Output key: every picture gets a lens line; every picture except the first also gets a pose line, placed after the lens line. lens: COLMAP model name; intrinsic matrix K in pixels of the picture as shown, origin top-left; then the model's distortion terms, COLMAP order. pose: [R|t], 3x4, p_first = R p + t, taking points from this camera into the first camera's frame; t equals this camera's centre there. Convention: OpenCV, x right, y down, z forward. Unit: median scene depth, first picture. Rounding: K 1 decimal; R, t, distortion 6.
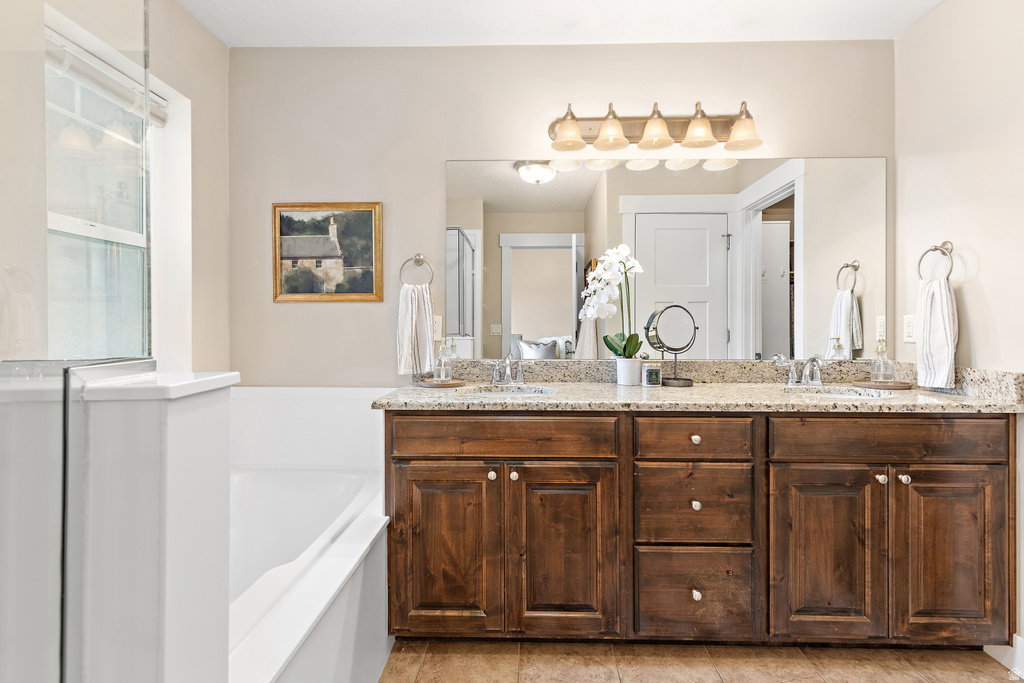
lens RADIAL K [[478.6, 0, 511.7], [0, 478.6, 333.2], [0, 0, 1]] dist [0.009816, -0.001393]
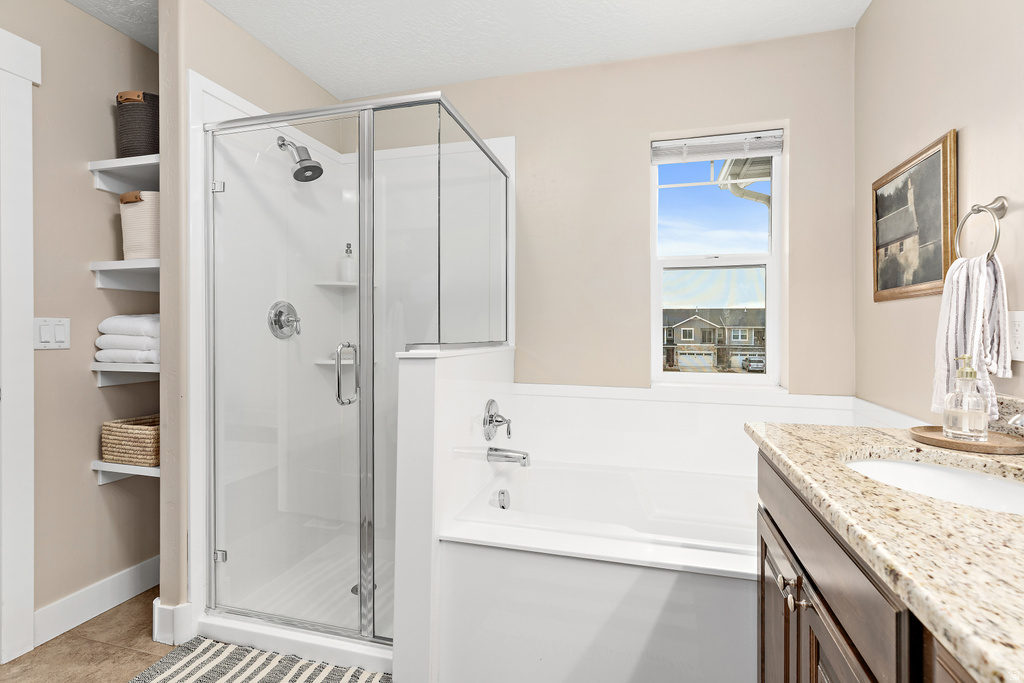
lens RADIAL K [[478.6, 0, 512.4], [0, 478.6, 334.6], [0, 0, 1]] dist [0.009816, -0.001393]
pose [[-0.241274, 0.009887, -0.970407, 0.464392], [-0.008478, 0.999888, 0.012295, -0.013476], [0.970420, 0.011194, -0.241164, 0.599924]]
